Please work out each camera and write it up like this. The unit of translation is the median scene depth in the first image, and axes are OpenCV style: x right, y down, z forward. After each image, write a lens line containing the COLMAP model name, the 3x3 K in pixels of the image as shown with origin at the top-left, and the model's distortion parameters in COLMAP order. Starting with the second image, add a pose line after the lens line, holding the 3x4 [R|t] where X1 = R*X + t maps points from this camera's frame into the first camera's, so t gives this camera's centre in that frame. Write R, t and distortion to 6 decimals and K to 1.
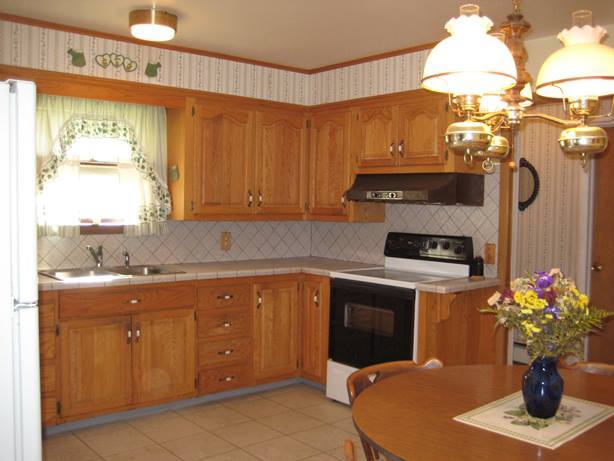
lens RADIAL K [[641.9, 0, 310.5], [0, 641.9, 227.9], [0, 0, 1]] dist [-0.149464, 0.230929]
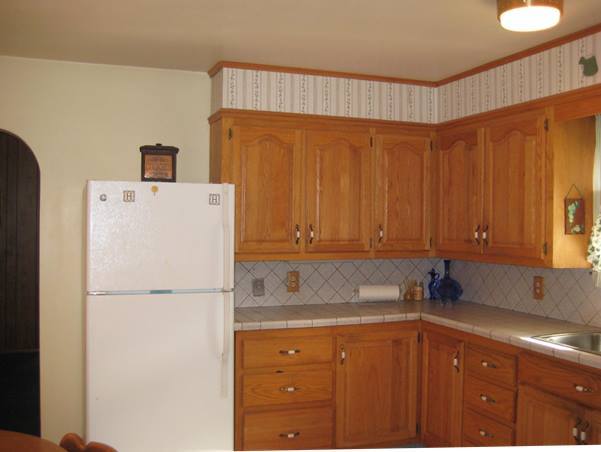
lens RADIAL K [[652.9, 0, 300.6], [0, 652.9, 239.2], [0, 0, 1]] dist [-0.017979, -0.007972]
pose [[0.930240, -0.003798, -0.366933, 0.154535], [-0.010216, 0.999291, -0.036241, -0.003900], [0.366810, 0.037461, 0.929541, 0.136209]]
